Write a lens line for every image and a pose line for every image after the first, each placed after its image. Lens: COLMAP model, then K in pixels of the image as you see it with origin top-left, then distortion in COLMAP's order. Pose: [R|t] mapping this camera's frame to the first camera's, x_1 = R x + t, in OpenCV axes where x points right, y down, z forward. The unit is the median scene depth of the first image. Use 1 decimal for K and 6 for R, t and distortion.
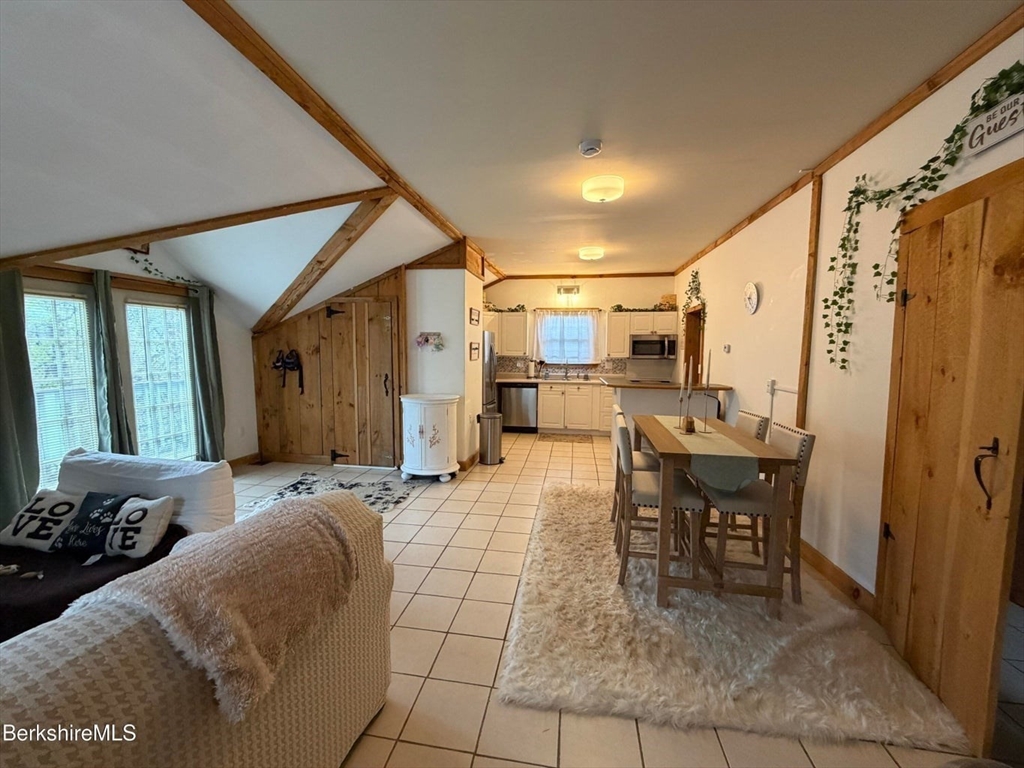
lens RADIAL K [[406.9, 0, 507.6], [0, 406.9, 382.9], [0, 0, 1]] dist [-0.000264, 0.000052]
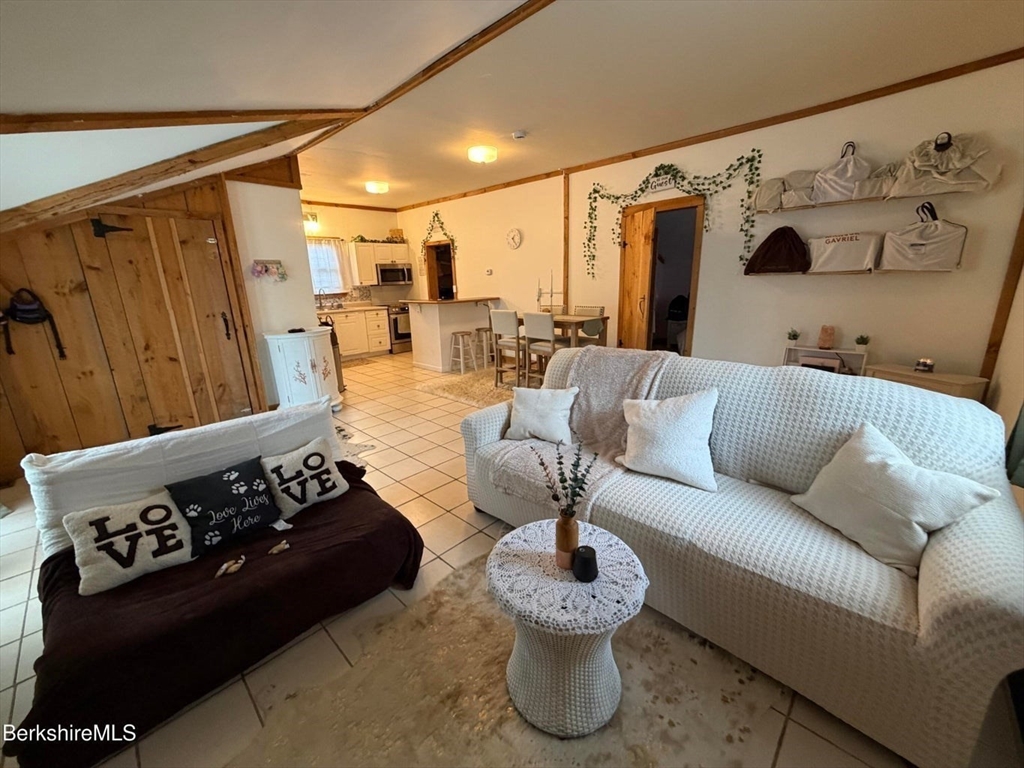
lens RADIAL K [[406.9, 0, 507.6], [0, 406.9, 382.9], [0, 0, 1]] dist [-0.000264, 0.000052]
pose [[0.567703, -0.233261, 0.789495, -0.636114], [0.105472, 0.971723, 0.211259, 0.003036], [-0.816449, -0.036662, 0.576253, 0.056557]]
